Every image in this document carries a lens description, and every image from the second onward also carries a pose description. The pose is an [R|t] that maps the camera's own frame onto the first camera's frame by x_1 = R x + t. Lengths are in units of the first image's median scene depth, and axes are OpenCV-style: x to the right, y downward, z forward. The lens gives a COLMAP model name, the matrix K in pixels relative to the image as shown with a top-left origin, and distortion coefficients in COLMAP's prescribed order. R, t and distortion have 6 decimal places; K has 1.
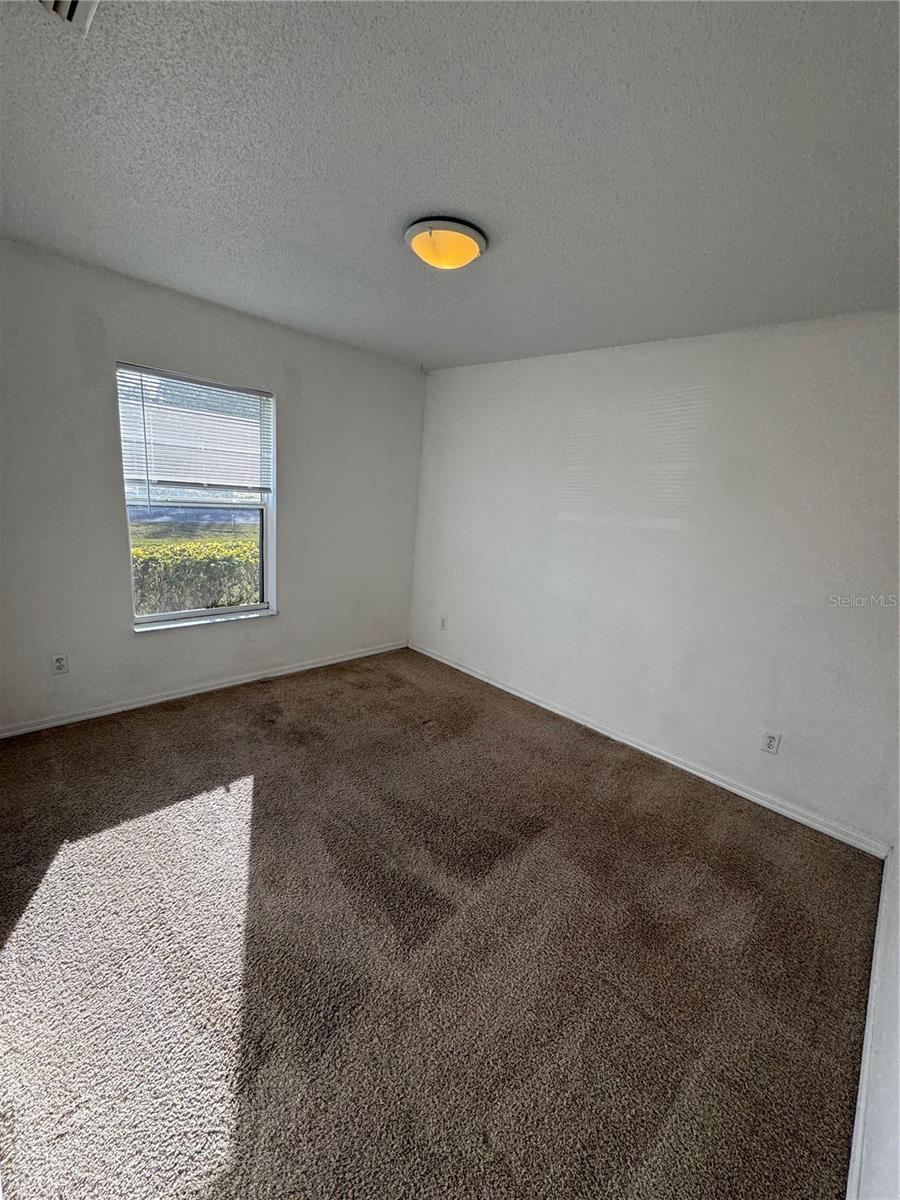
lens RADIAL K [[480.2, 0, 450.0], [0, 480.2, 600.0], [0, 0, 1]] dist [-0.003604, 0.000541]
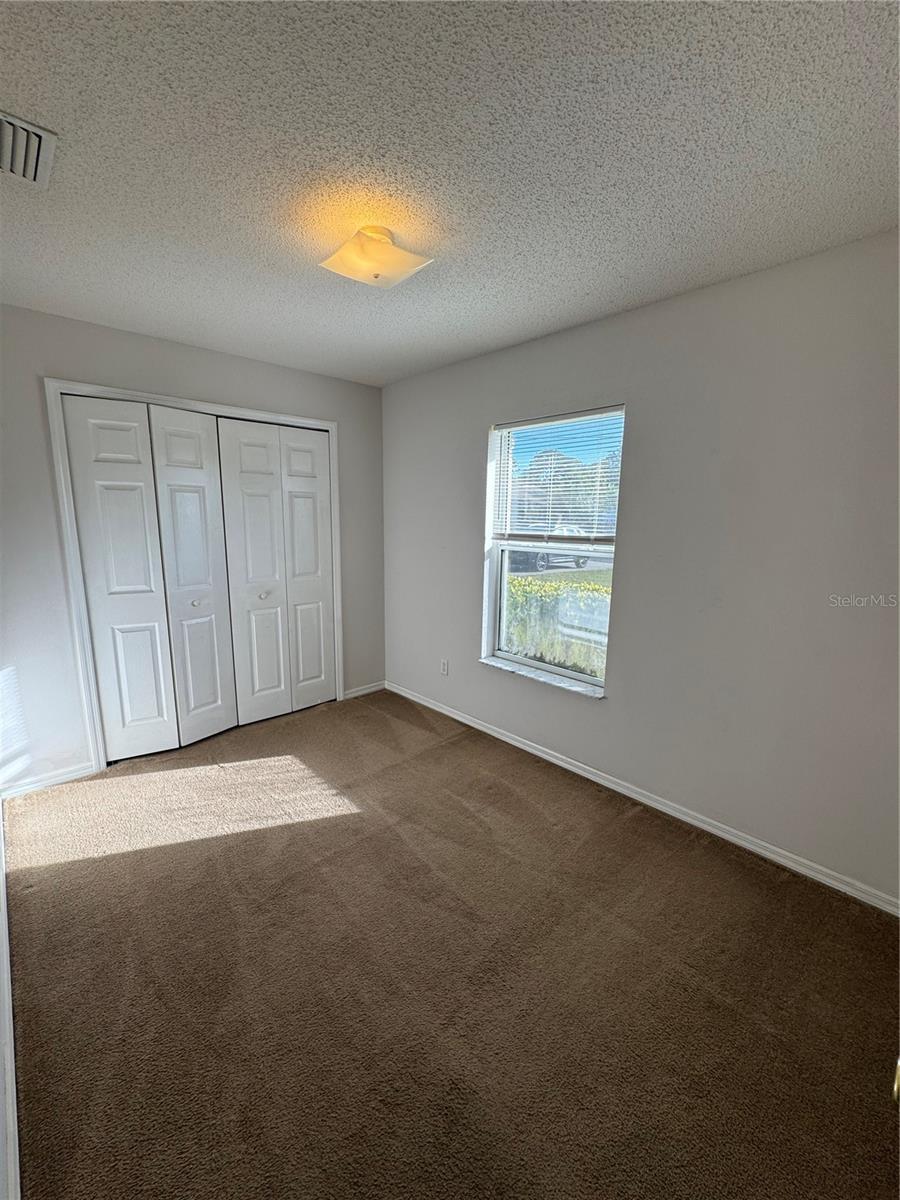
lens RADIAL K [[480.2, 0, 450.0], [0, 480.2, 600.0], [0, 0, 1]] dist [-0.003604, 0.000541]
pose [[-0.036718, 0.085423, -0.995668, 0.624390], [-0.241254, 0.966112, 0.091784, -0.215801], [0.969767, 0.243579, -0.014865, 1.276809]]
